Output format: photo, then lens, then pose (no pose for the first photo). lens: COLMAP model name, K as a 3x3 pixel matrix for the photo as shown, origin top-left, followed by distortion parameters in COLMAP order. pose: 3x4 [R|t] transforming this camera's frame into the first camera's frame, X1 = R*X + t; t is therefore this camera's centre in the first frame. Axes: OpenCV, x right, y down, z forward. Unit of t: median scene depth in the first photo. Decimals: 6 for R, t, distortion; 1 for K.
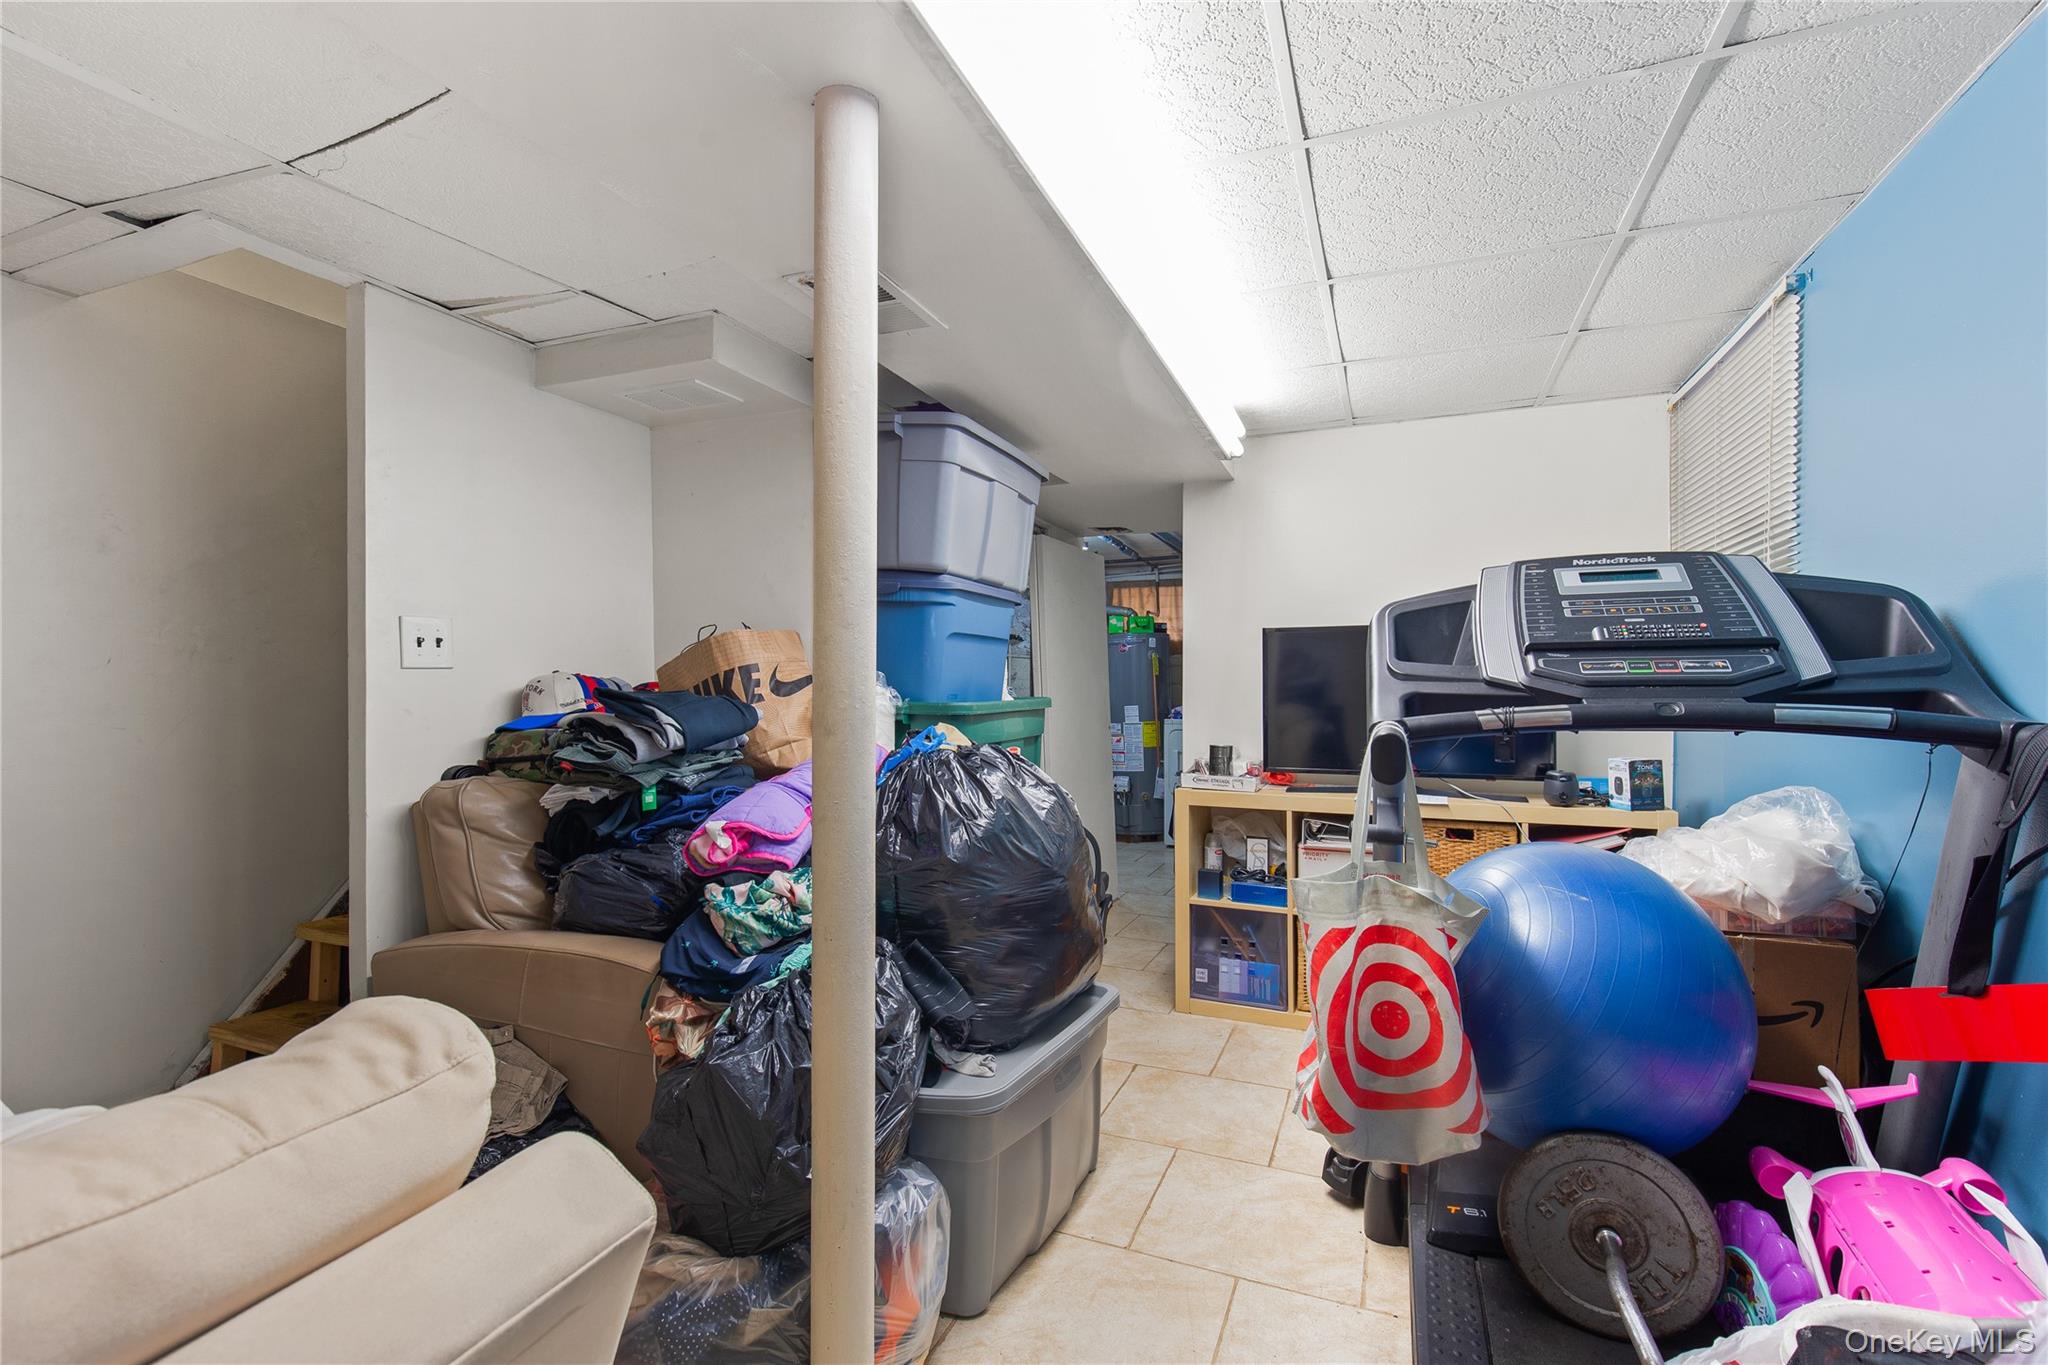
lens RADIAL K [[940.1, 0, 1023.4], [0, 940.1, 684.2], [0, 0, 1]] dist [0.001893, 0.000081]
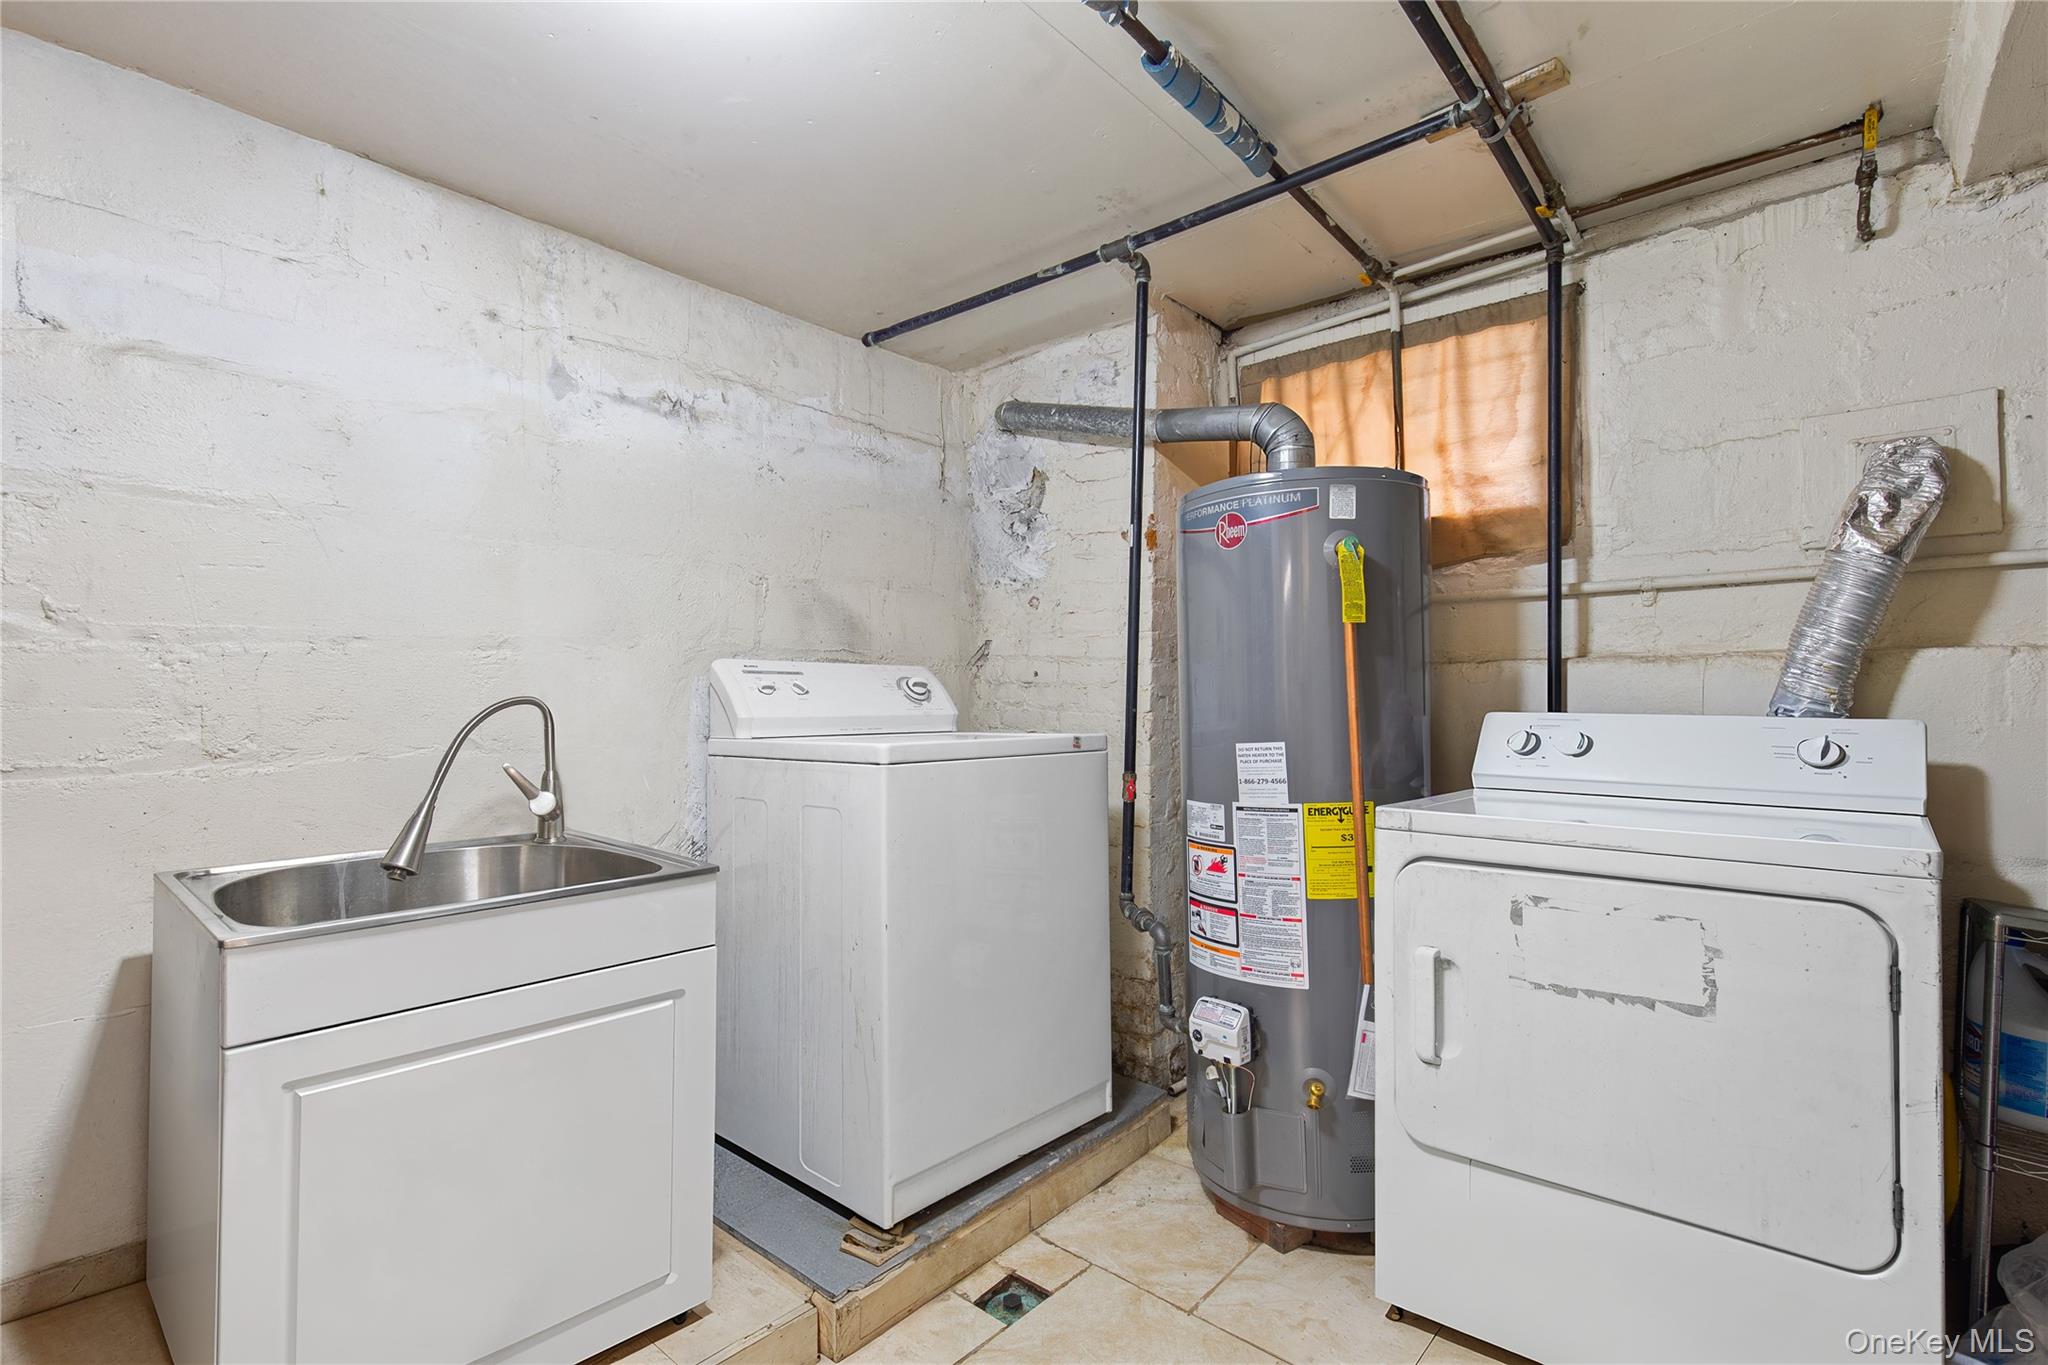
lens RADIAL K [[940.1, 0, 1021.2], [0, 940.1, 693.3], [0, 0, 1]] dist [0.001893, 0.000081]
pose [[0.940221, -0.001545, -0.340563, 0.141431], [0.000390, 0.999994, -0.003460, 0.009871], [0.340566, 0.003120, 0.940215, 0.722439]]
